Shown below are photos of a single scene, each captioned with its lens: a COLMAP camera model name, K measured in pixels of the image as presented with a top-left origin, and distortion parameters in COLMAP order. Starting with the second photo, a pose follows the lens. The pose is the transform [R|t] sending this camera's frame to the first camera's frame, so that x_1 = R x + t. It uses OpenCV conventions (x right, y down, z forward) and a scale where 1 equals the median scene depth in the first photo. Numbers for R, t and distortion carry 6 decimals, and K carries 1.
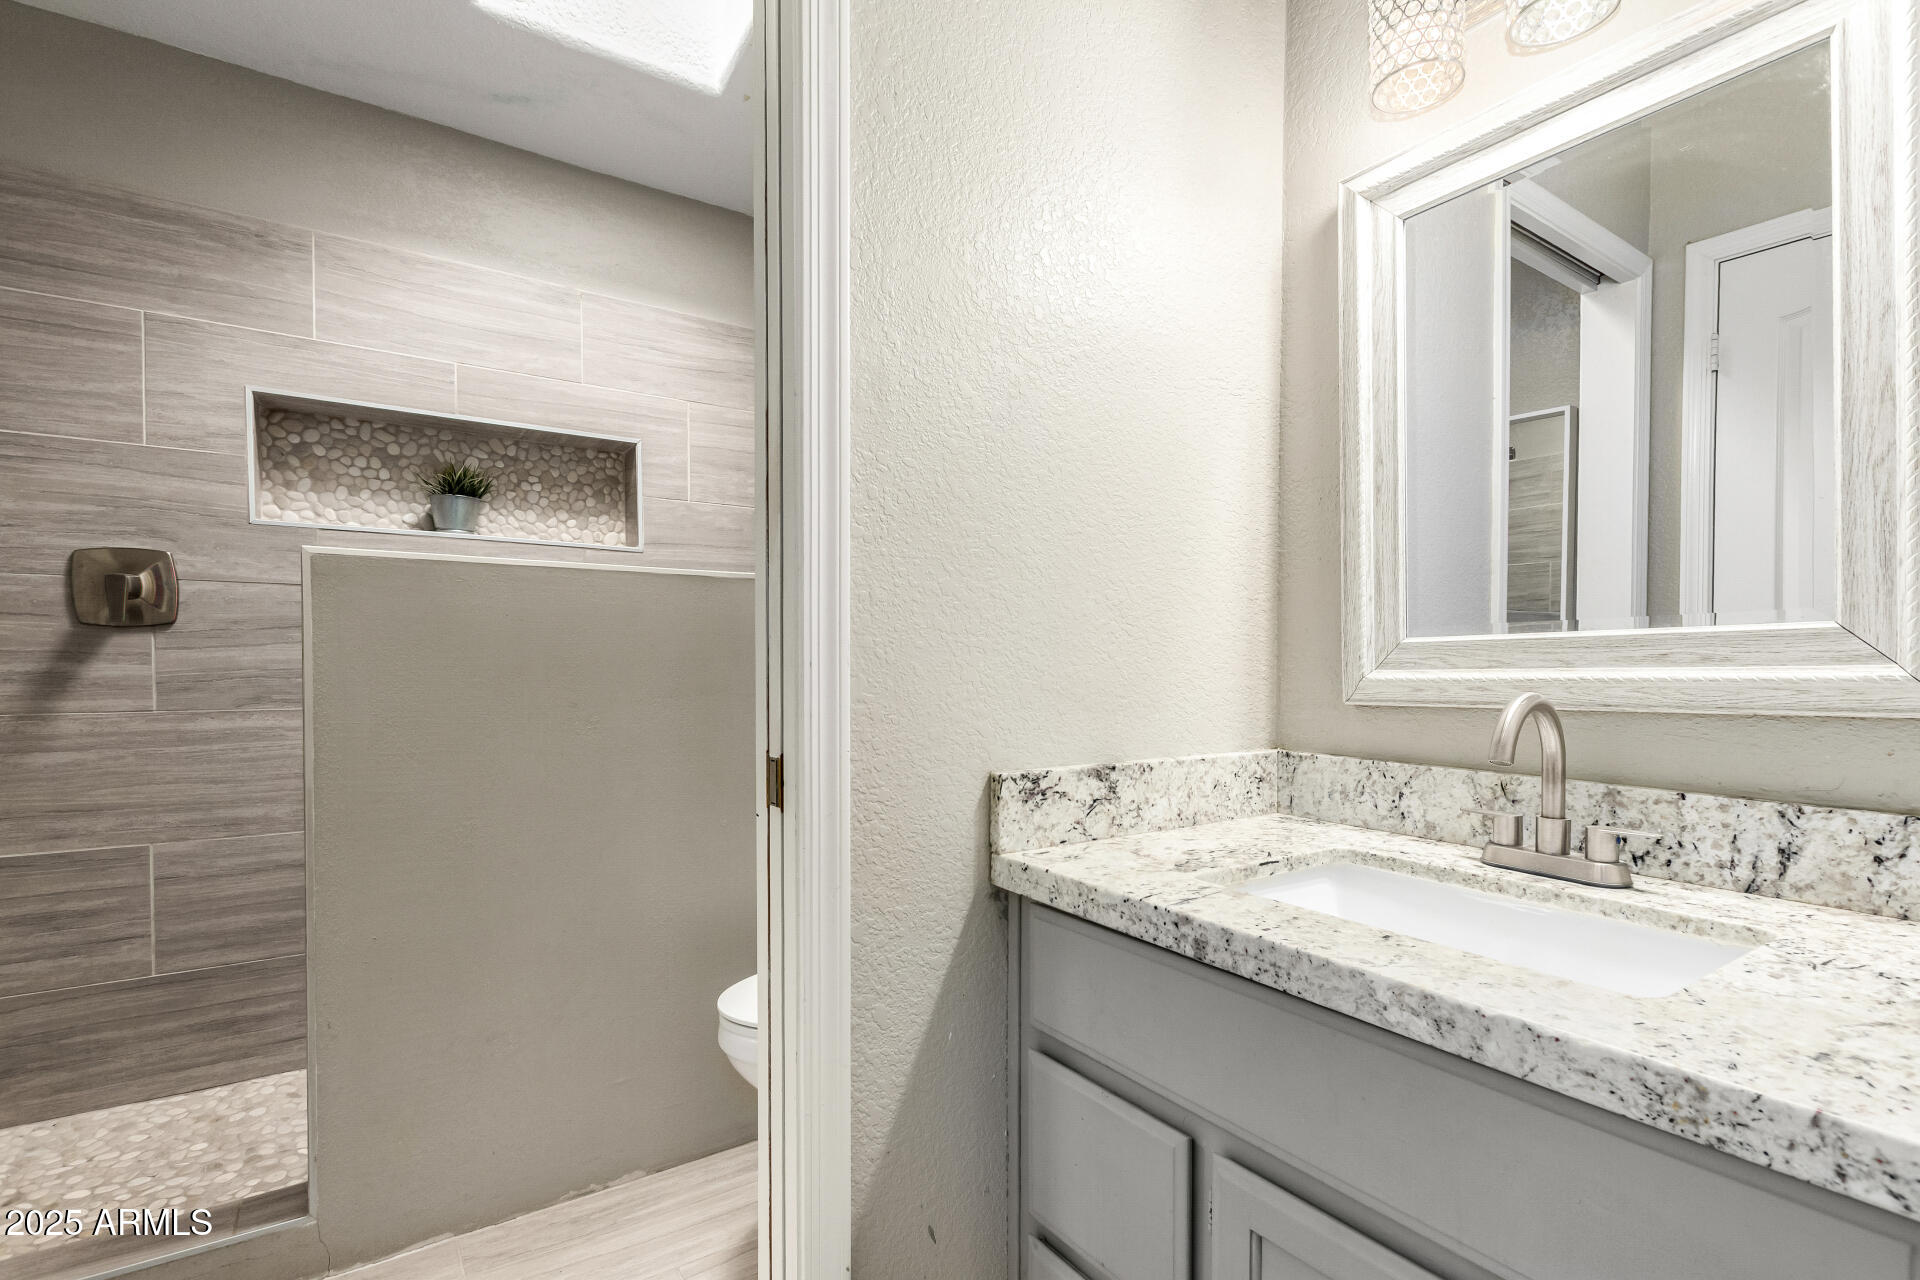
lens RADIAL K [[888.1, 0, 973.0], [0, 888.1, 656.2], [0, 0, 1]] dist [0.008499, -0.005150]
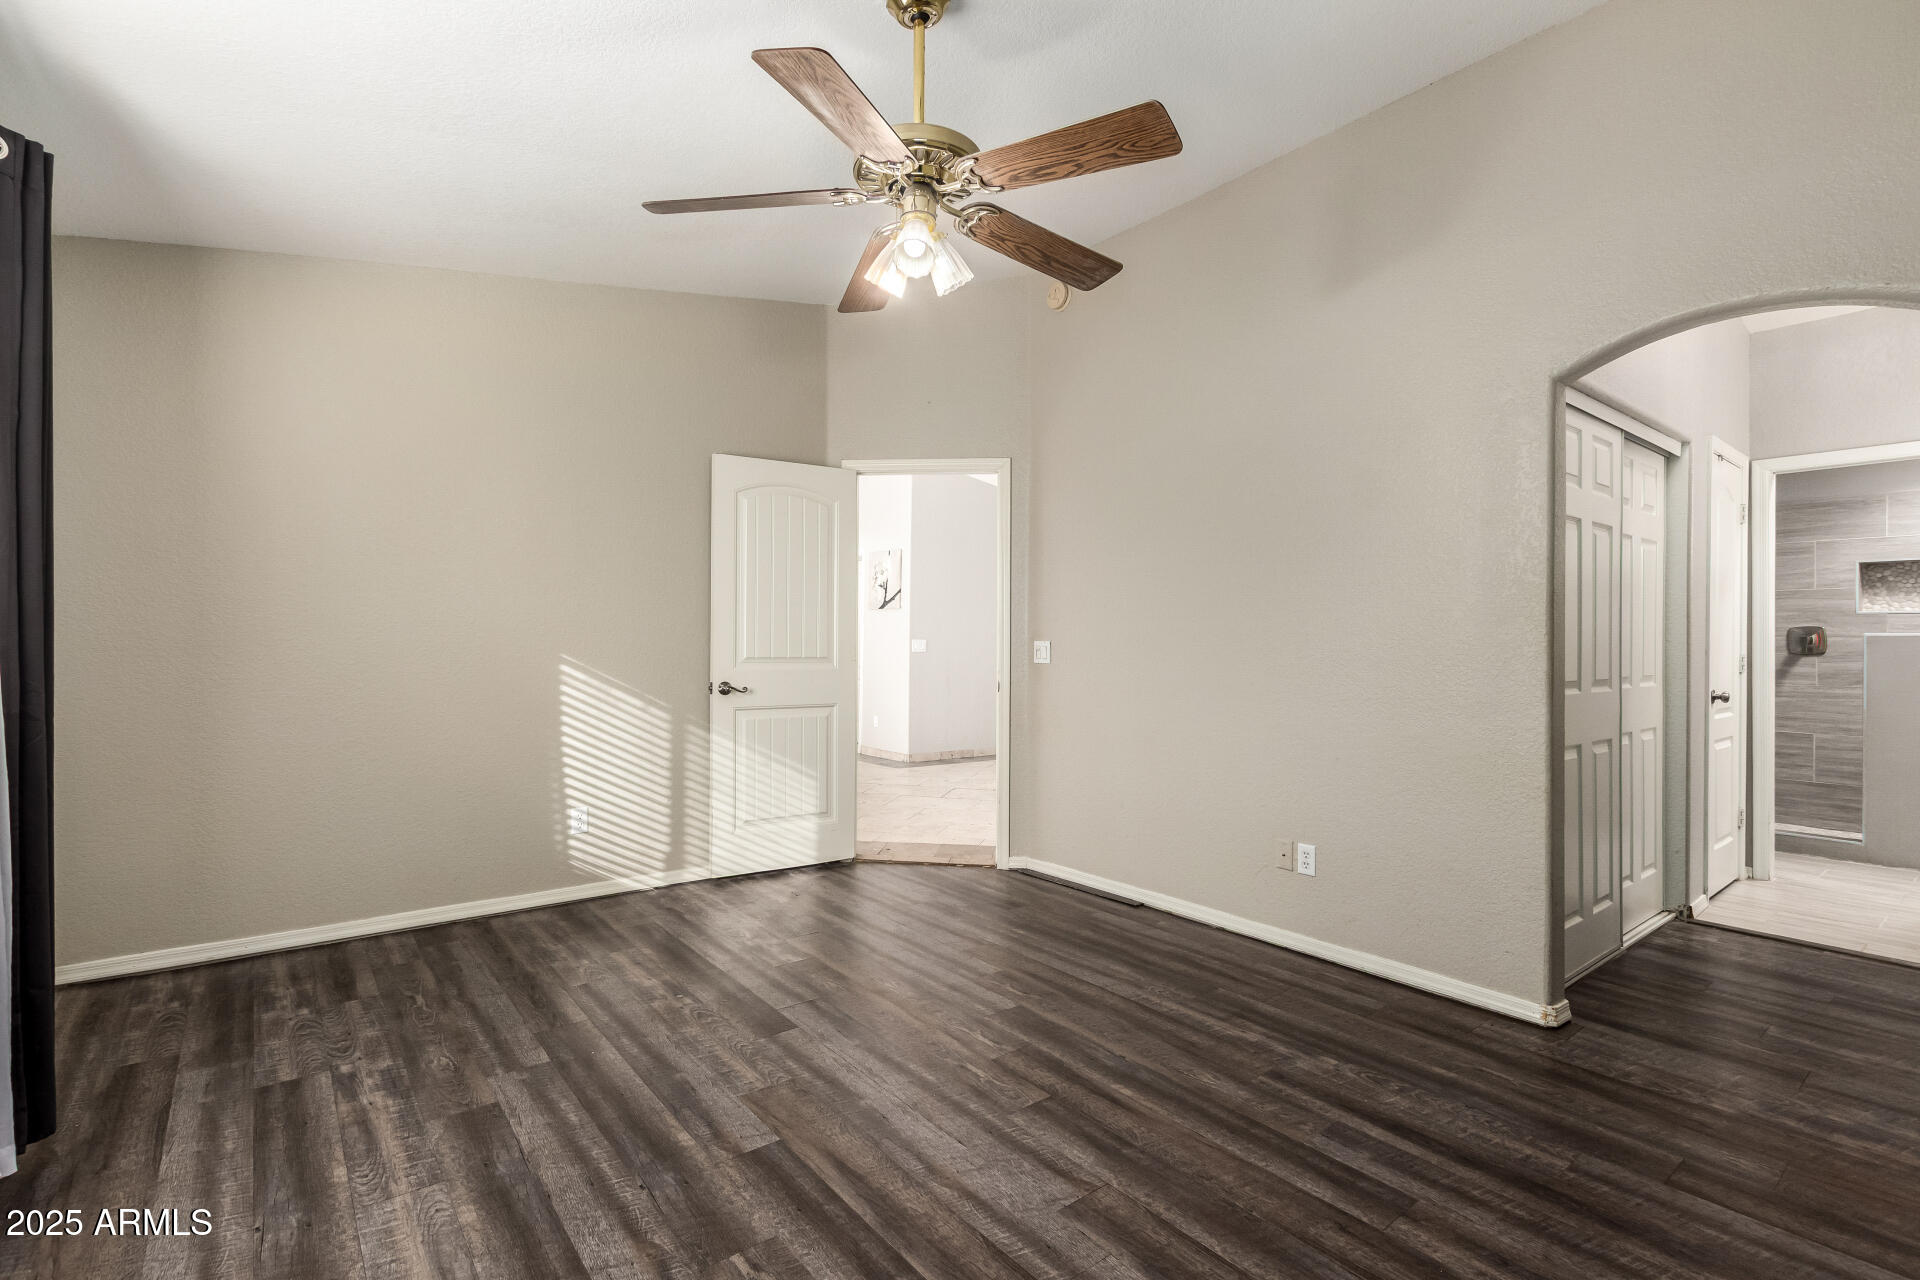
lens RADIAL K [[888.1, 0, 940.0], [0, 888.1, 643.6], [0, 0, 1]] dist [0.008499, -0.005150]
pose [[0.059728, 0.007577, -0.998186, 1.639880], [-0.012266, 0.999901, 0.006856, -0.051404], [0.998139, 0.011834, 0.059815, -1.839824]]
